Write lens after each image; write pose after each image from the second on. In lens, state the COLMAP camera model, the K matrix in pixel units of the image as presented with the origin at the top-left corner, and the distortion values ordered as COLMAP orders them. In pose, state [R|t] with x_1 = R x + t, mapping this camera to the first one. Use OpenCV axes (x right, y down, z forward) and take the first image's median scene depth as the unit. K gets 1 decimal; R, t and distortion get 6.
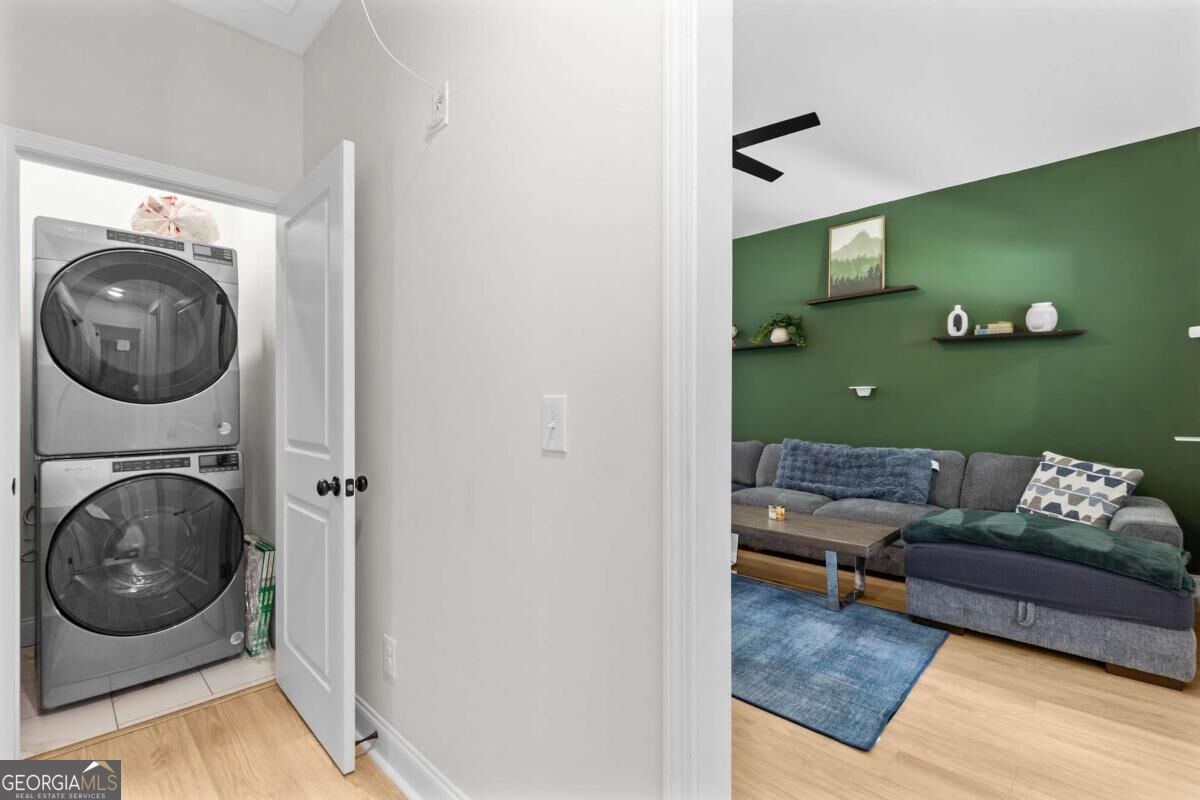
lens RADIAL K [[538.7, 0, 595.4], [0, 538.7, 403.2], [0, 0, 1]] dist [0.004705, 0.000721]
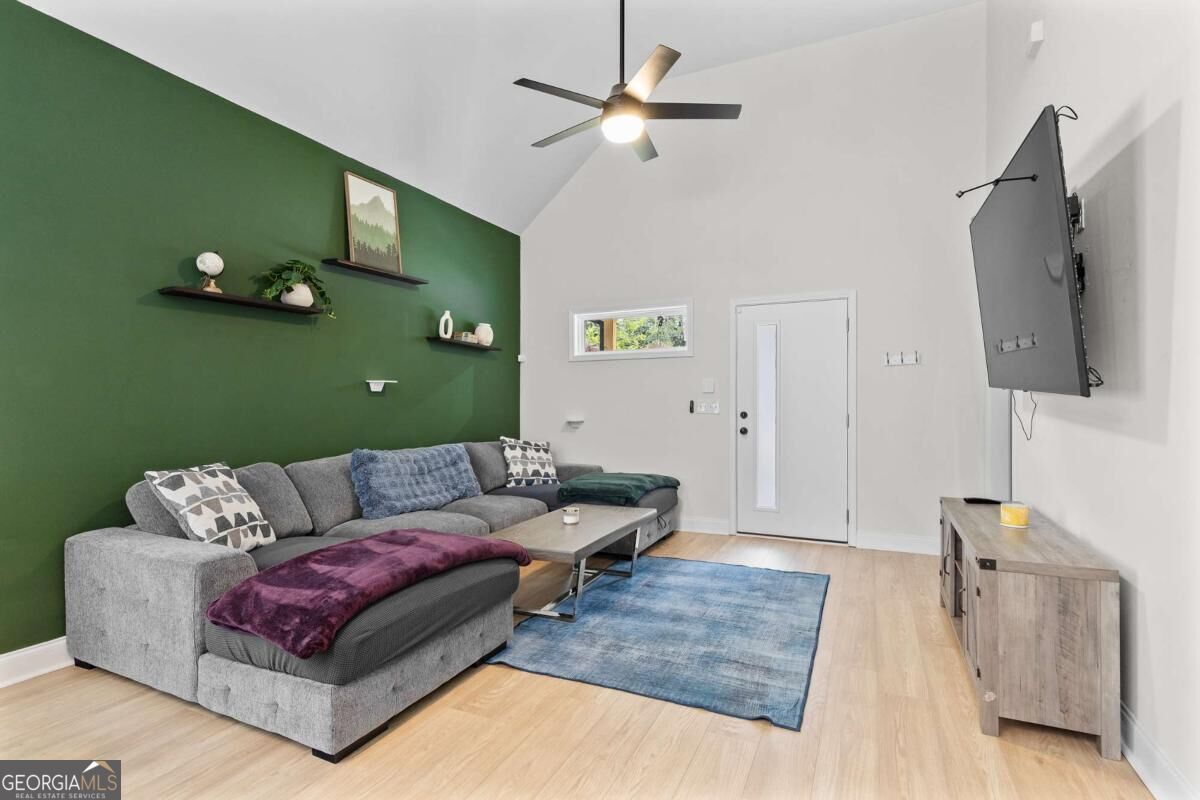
lens RADIAL K [[591.8, 0, 594.7], [0, 591.8, 403.0], [0, 0, 1]] dist [-0.013615, -0.000553]
pose [[-0.339322, -0.007398, 0.940641, -0.559379], [-0.008721, 0.999951, 0.004719, -0.002855], [-0.940630, -0.006603, -0.339370, 1.126208]]
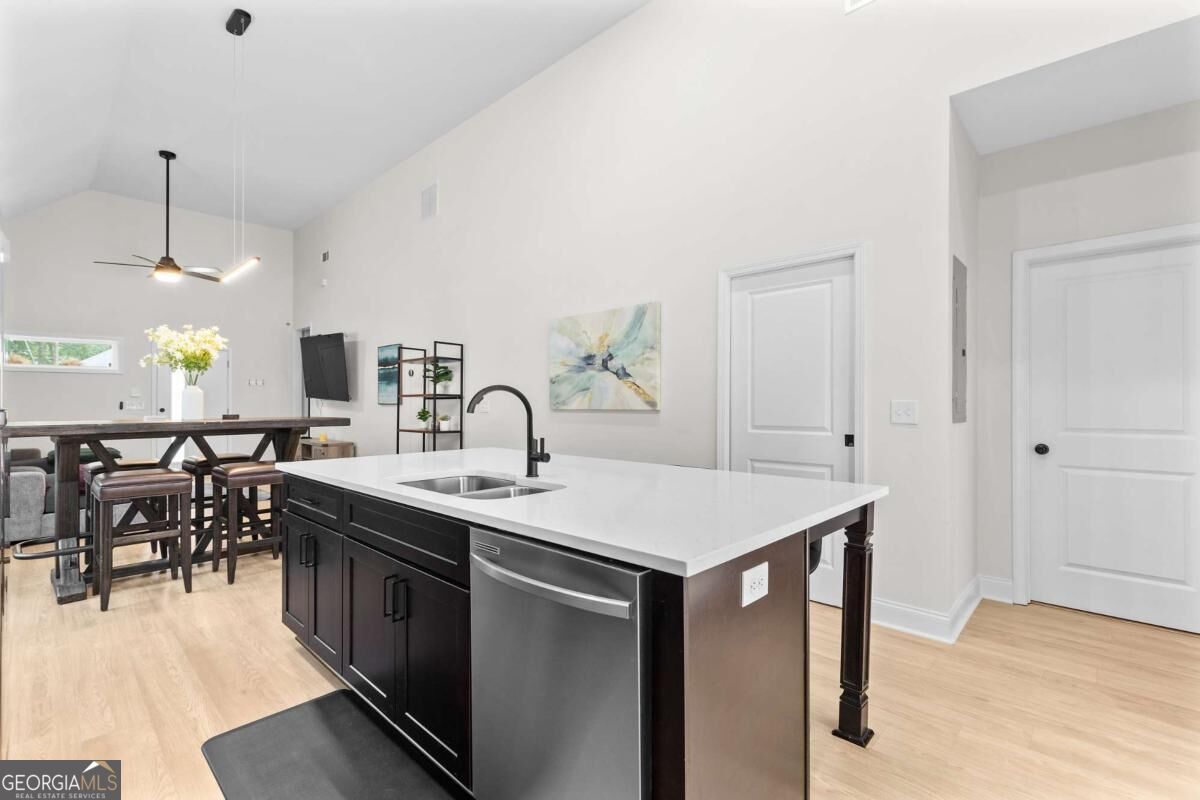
lens RADIAL K [[538.7, 0, 601.1], [0, 538.7, 401.4], [0, 0, 1]] dist [0.004705, 0.000721]
pose [[-0.999235, -0.005436, -0.038722, -0.915293], [-0.005363, 0.999984, -0.001980, -0.008775], [0.038733, -0.001771, -0.999248, 2.117844]]
